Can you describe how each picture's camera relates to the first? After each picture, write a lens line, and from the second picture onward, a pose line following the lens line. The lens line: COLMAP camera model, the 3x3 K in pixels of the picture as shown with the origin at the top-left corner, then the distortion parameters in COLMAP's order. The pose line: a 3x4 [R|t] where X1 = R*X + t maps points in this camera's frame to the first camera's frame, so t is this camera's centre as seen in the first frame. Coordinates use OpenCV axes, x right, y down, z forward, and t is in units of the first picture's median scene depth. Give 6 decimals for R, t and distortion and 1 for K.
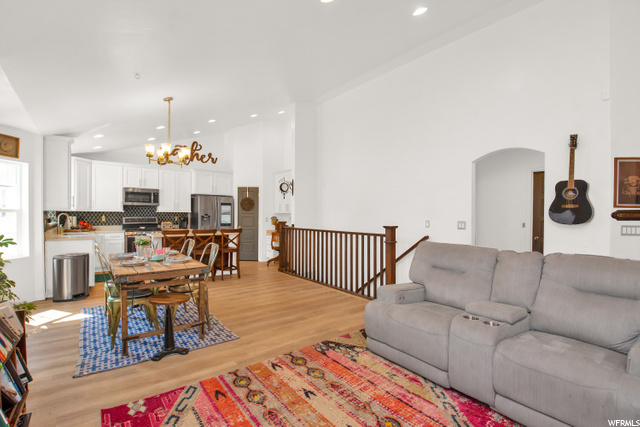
lens RADIAL K [[301.7, 0, 320.0], [0, 301.7, 213.5], [0, 0, 1]] dist [0.012455, -0.000307]
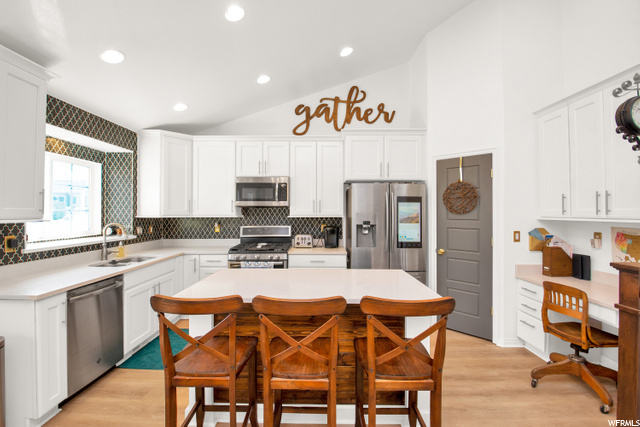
lens RADIAL K [[285.8, 0, 311.7], [0, 285.8, 210.6], [0, 0, 1]] dist [0.000669, -0.000208]
pose [[0.764648, -0.009396, -0.644380, -0.156877], [0.007601, 0.999956, -0.005561, -0.013838], [0.644403, -0.000645, 0.764685, 0.617749]]
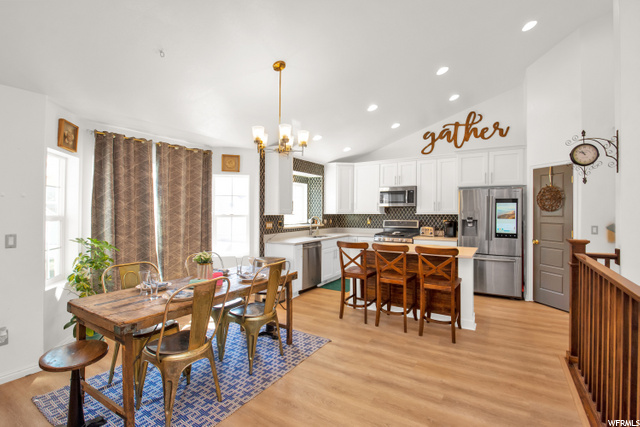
lens RADIAL K [[301.7, 0, 320.0], [0, 301.7, 213.5], [0, 0, 1]] dist [0.012455, -0.000307]
pose [[0.341473, -0.000589, -0.939892, 0.131578], [0.005355, 0.999985, 0.001319, -0.009232], [0.939877, -0.005484, 0.341470, 0.484439]]
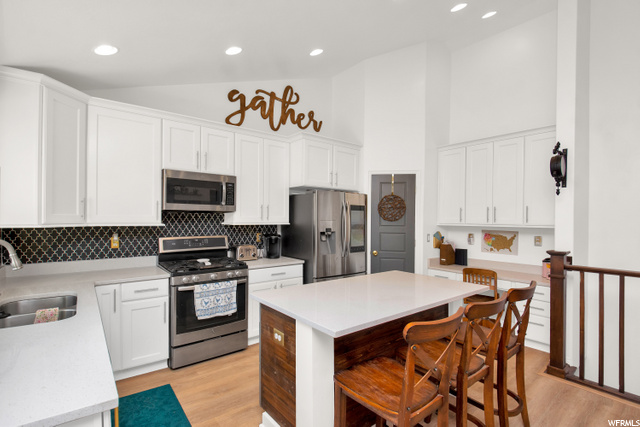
lens RADIAL K [[310.5, 0, 320.0], [0, 310.5, 213.5], [0, 0, 1]] dist [0.037966, -0.000023]
pose [[0.999968, 0.000965, -0.007879, -0.393086], [-0.001055, 0.999934, -0.011400, -0.016774], [0.007868, 0.011408, 0.999904, 0.521335]]
